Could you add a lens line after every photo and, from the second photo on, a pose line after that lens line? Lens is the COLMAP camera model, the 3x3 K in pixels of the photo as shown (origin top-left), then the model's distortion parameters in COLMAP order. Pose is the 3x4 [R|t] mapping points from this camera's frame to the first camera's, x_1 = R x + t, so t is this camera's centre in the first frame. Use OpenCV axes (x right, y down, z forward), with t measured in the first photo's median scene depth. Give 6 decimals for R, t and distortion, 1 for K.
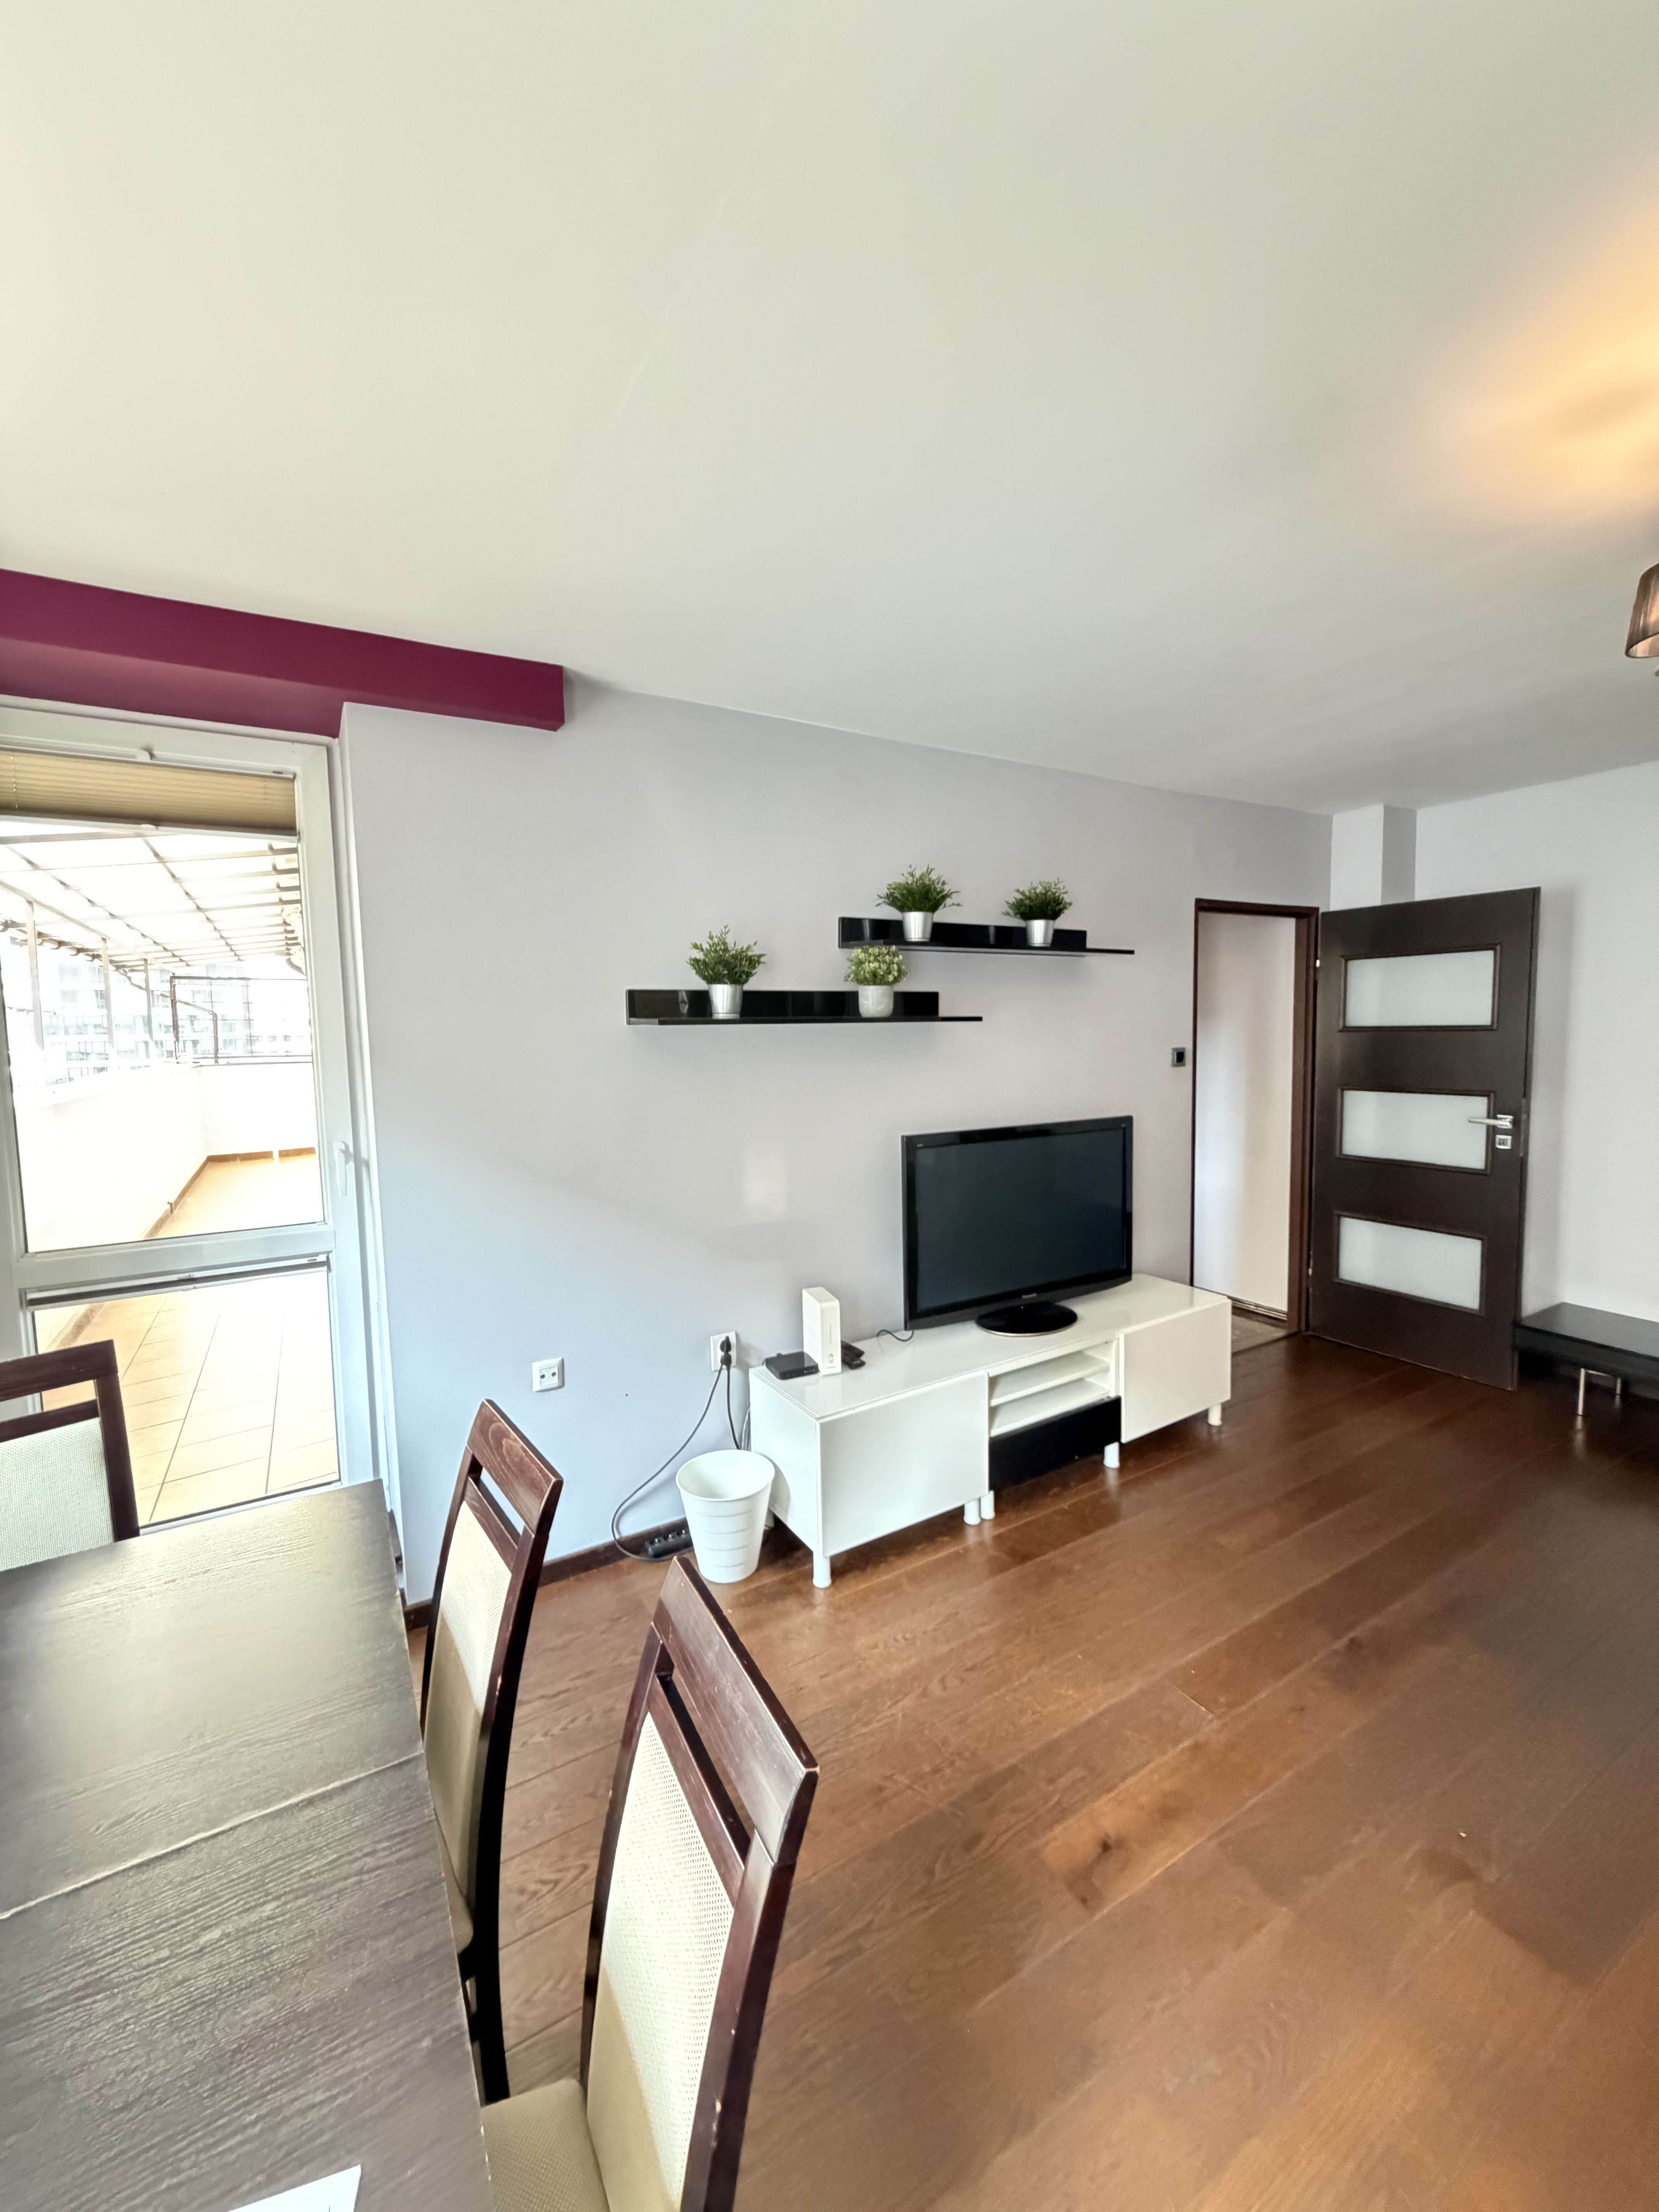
lens RADIAL K [[882.5, 0, 824.8], [0, 882.5, 1099.5], [0, 0, 1]] dist [-0.000397, 0.000042]
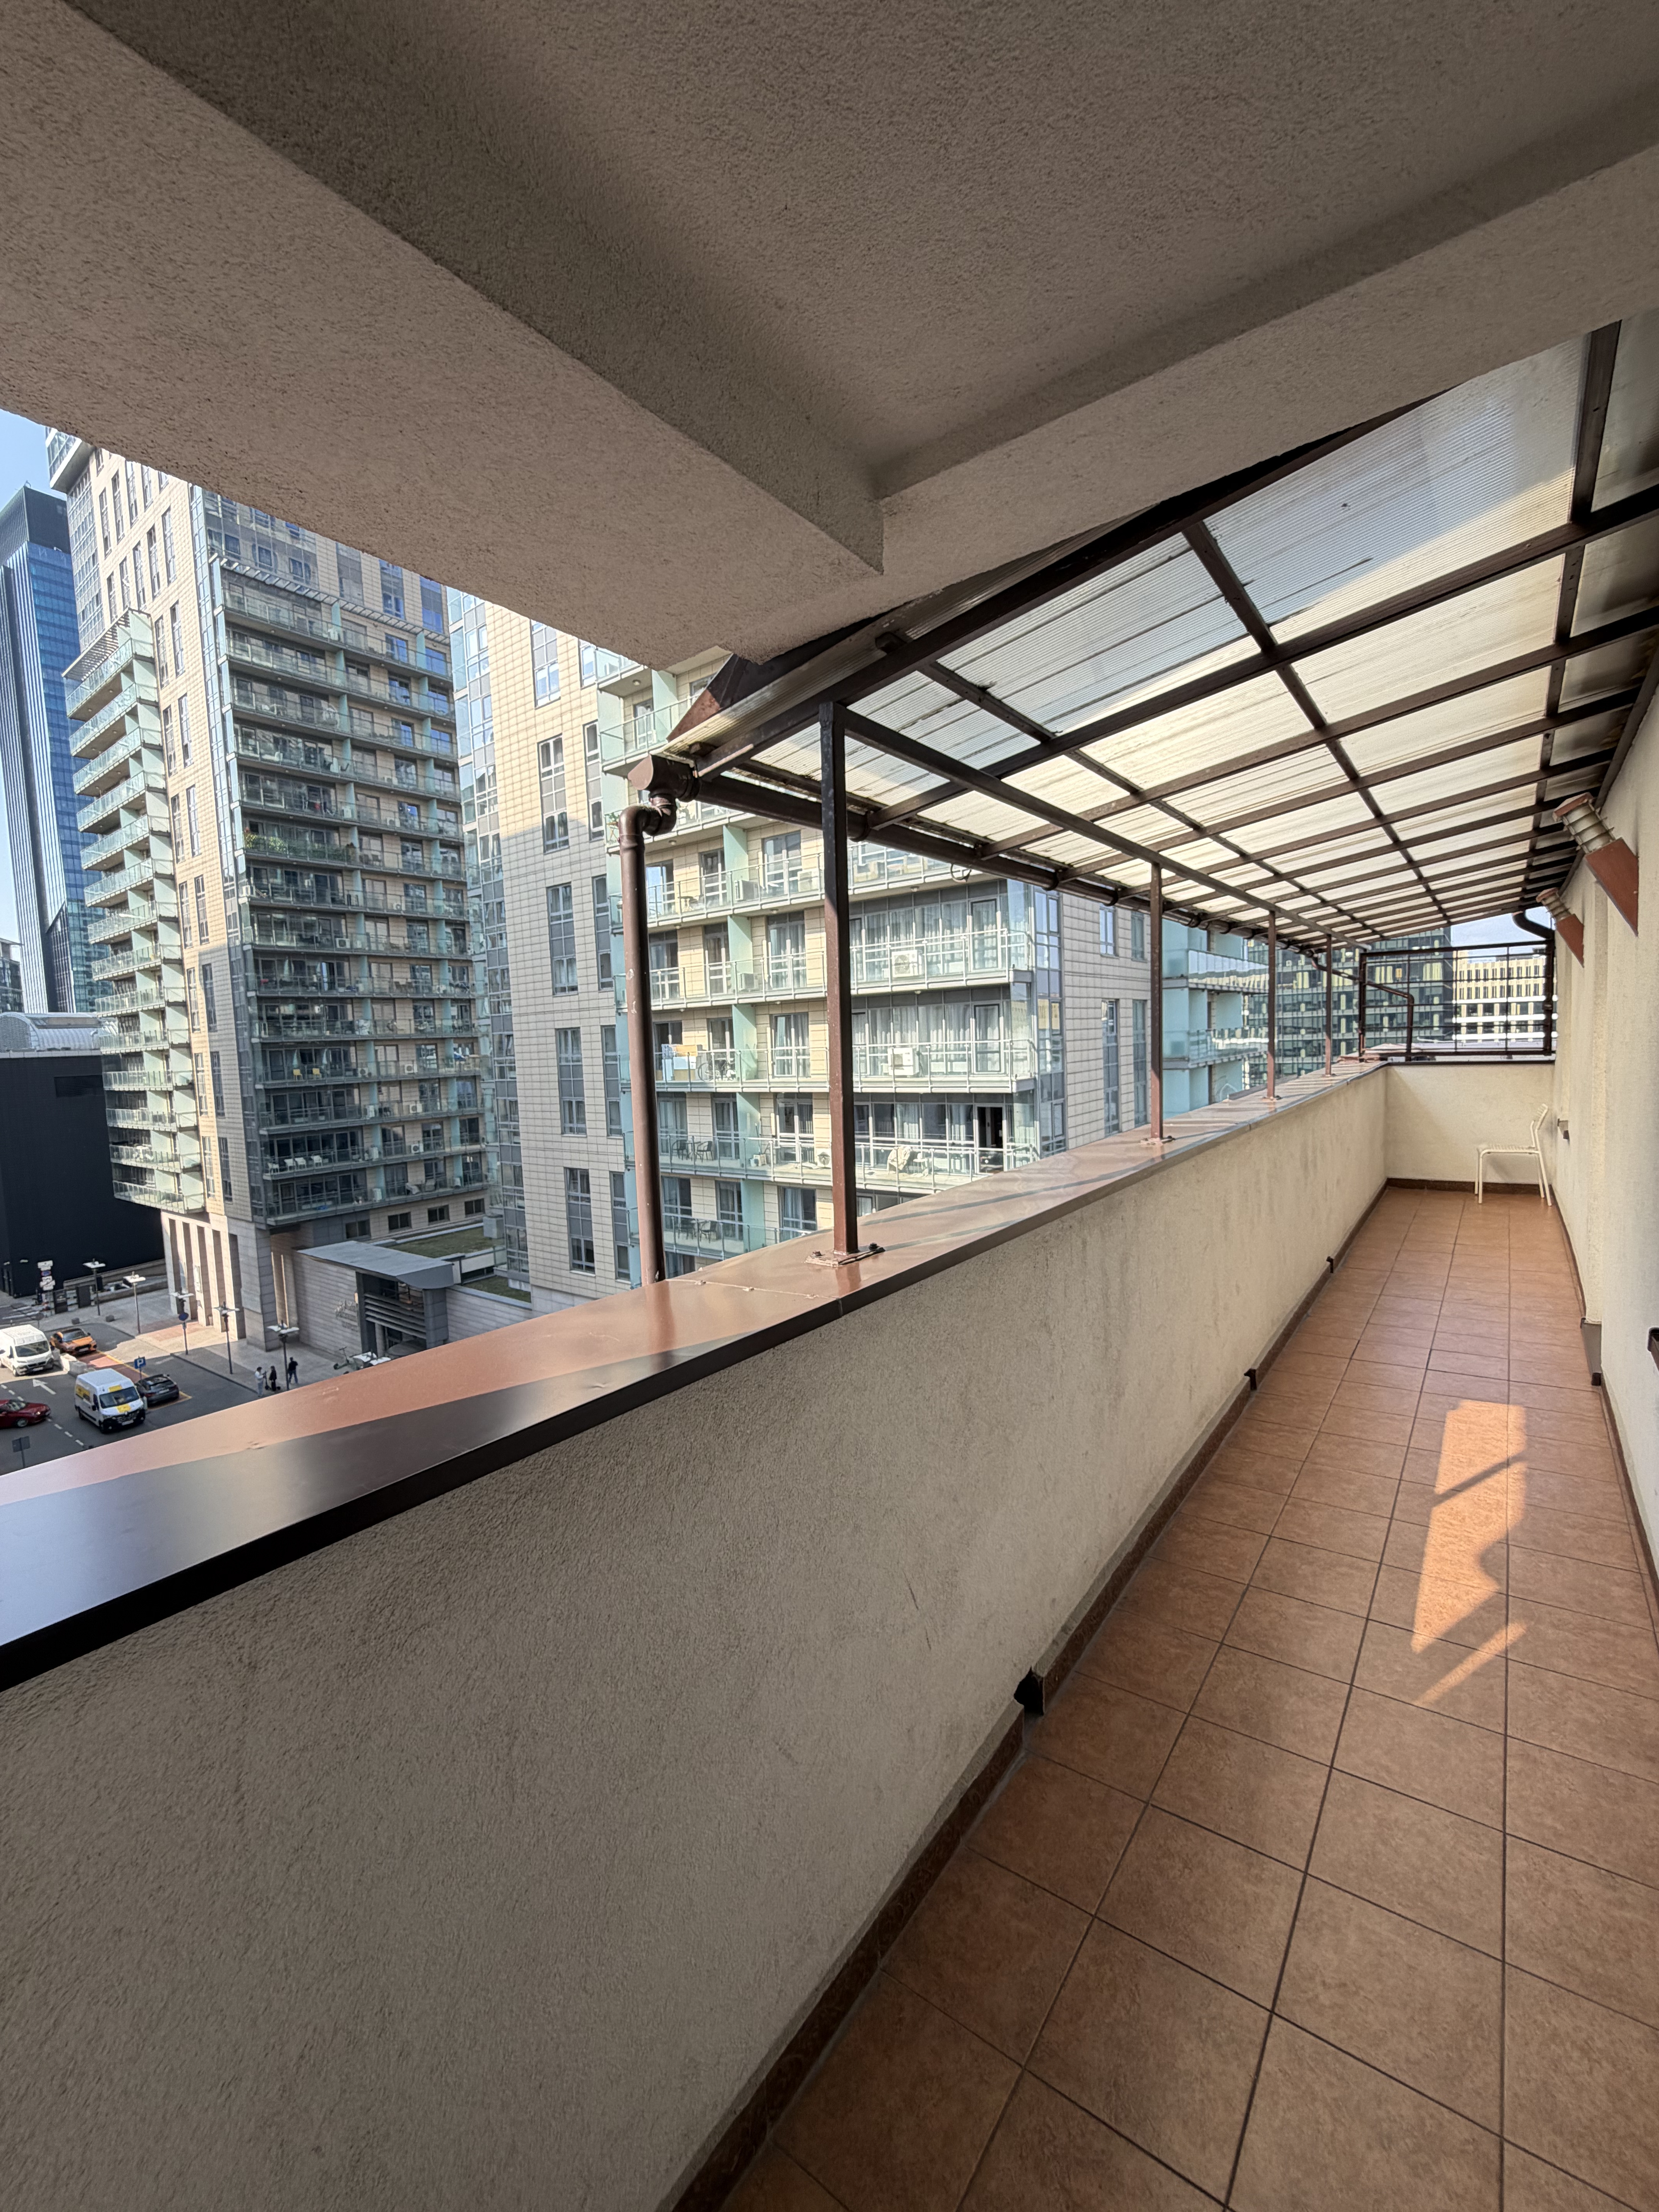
lens RADIAL K [[882.5, 0, 824.8], [0, 882.5, 1099.5], [0, 0, 1]] dist [-0.000397, 0.000042]
pose [[0.373225, 0.069125, -0.925162, -0.208572], [-0.040449, 0.997485, 0.058211, -0.039988], [0.926859, 0.015696, 0.375082, 0.304960]]
